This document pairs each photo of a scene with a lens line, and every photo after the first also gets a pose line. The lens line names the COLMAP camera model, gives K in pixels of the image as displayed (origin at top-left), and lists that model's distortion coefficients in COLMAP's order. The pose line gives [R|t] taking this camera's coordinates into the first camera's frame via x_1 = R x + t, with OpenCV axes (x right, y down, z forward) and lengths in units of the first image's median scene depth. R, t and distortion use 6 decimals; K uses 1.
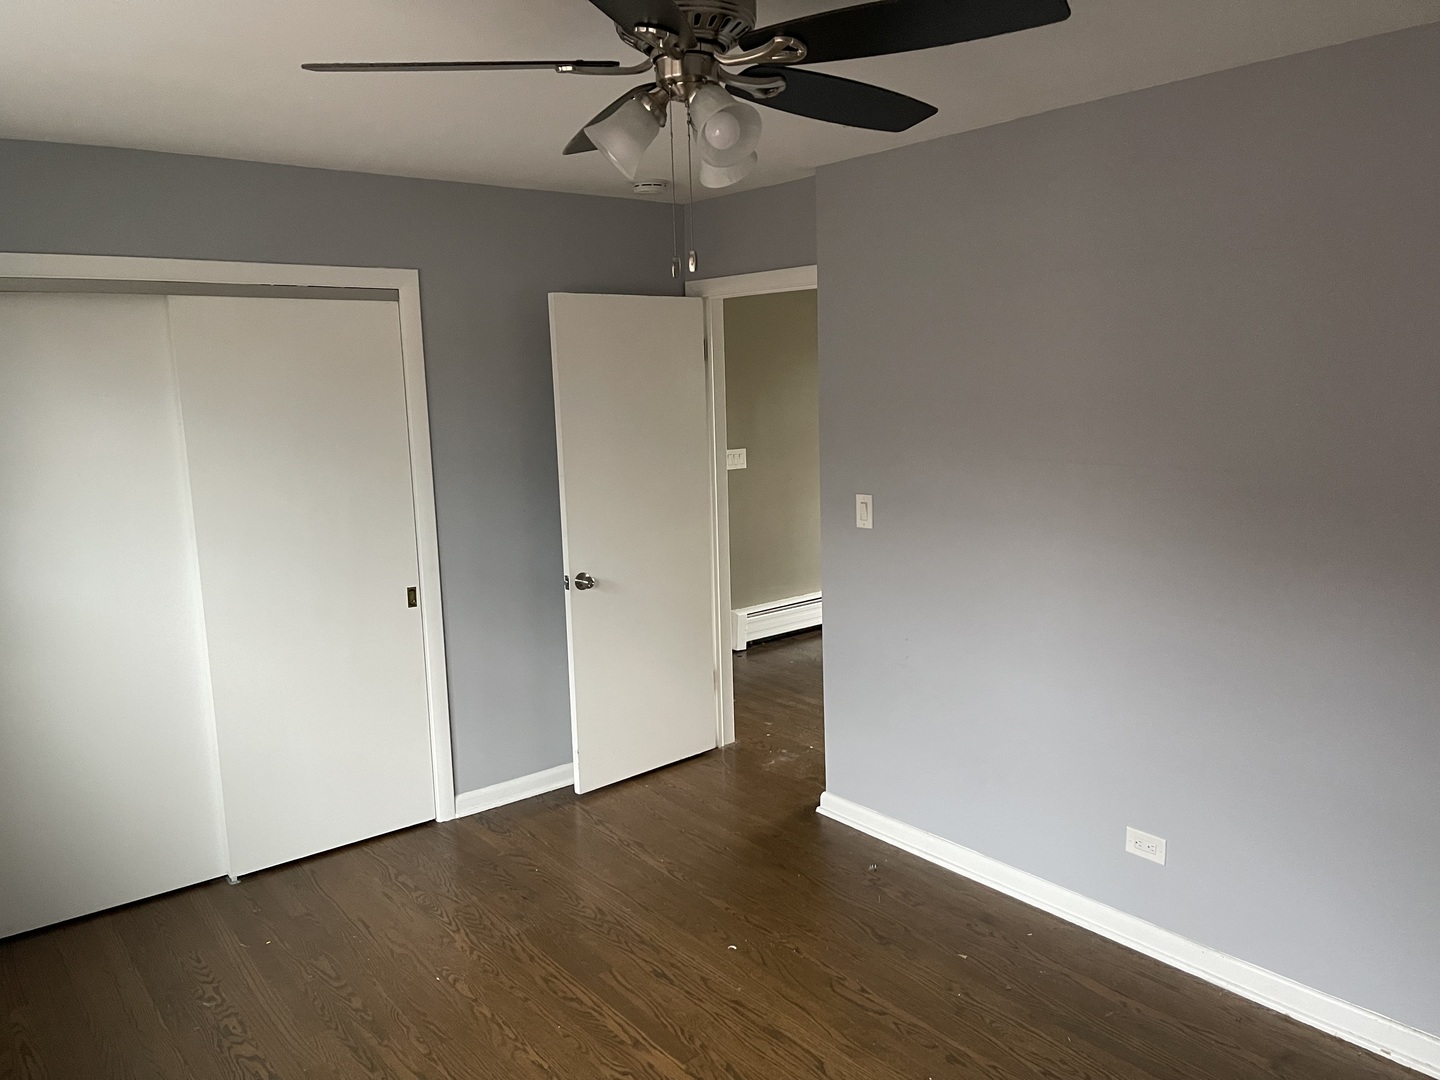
lens RADIAL K [[1092.7, 0, 720.0], [0, 1092.7, 540.0], [0, 0, 1]] dist [0.084842, -0.097949]
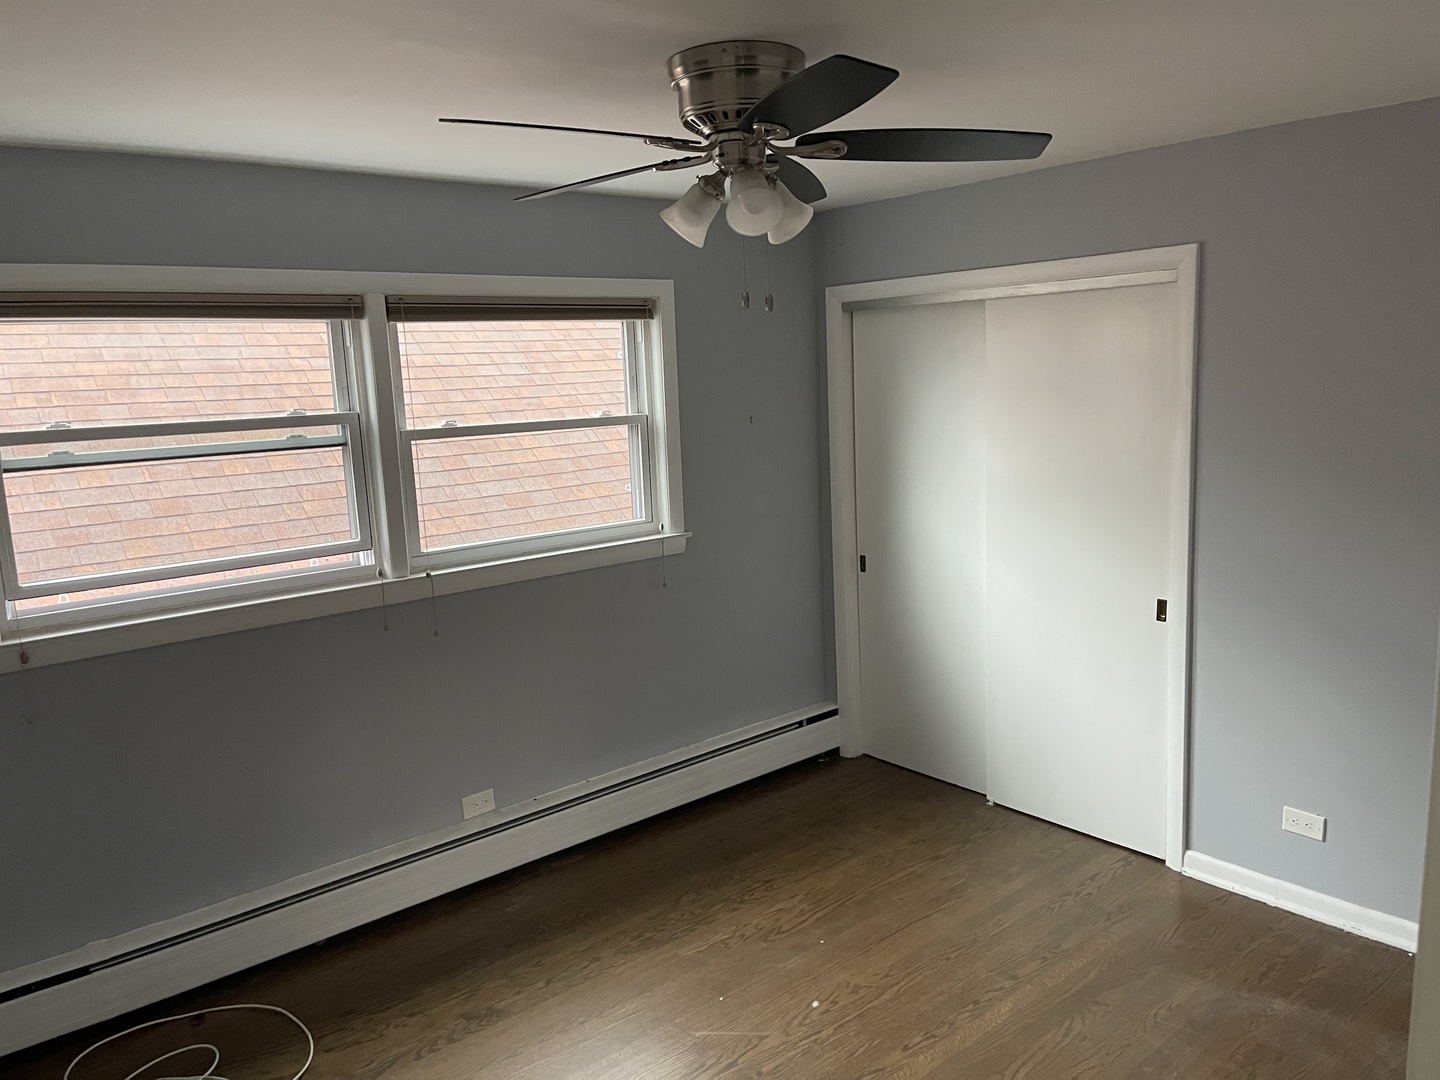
lens RADIAL K [[1092.7, 0, 720.0], [0, 1092.7, 540.0], [0, 0, 1]] dist [0.084842, -0.097949]
pose [[0.026981, 0.175956, -0.984028, 0.677004], [-0.103875, 0.979551, 0.172307, -0.141840], [0.994224, 0.097567, 0.044707, 0.674971]]
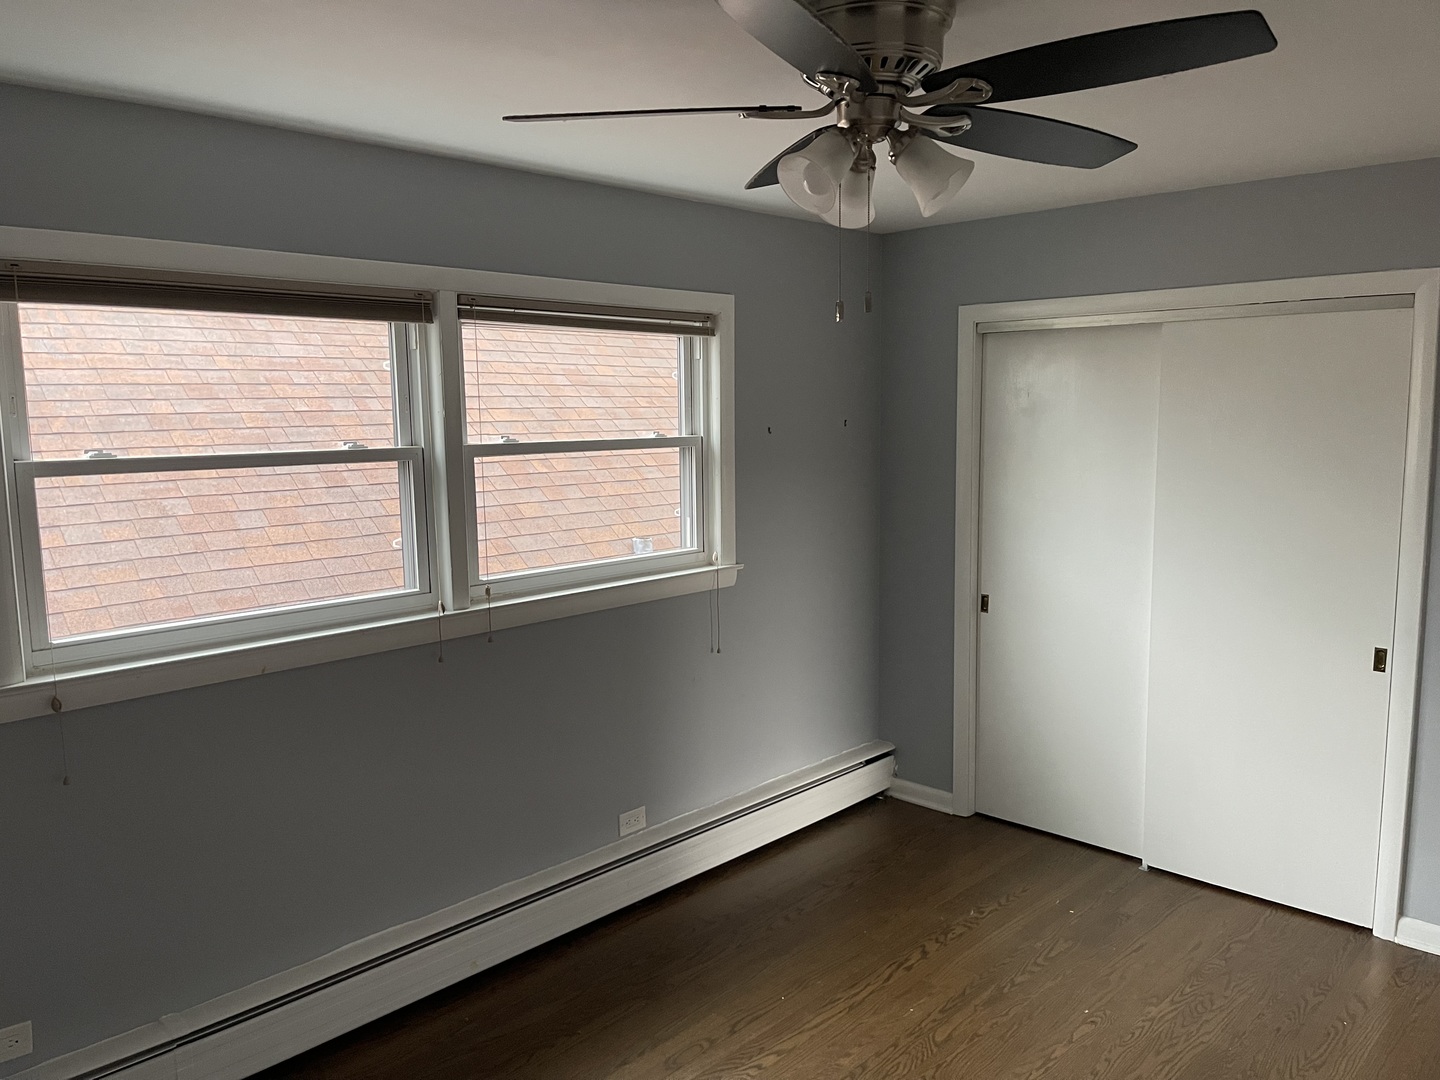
lens RADIAL K [[1092.7, 0, 720.0], [0, 1092.7, 540.0], [0, 0, 1]] dist [0.084842, -0.097949]
pose [[0.130109, 0.147716, -0.980434, 0.540733], [-0.140947, 0.981553, 0.129180, -0.088683], [0.981430, 0.121382, 0.148529, 0.420101]]
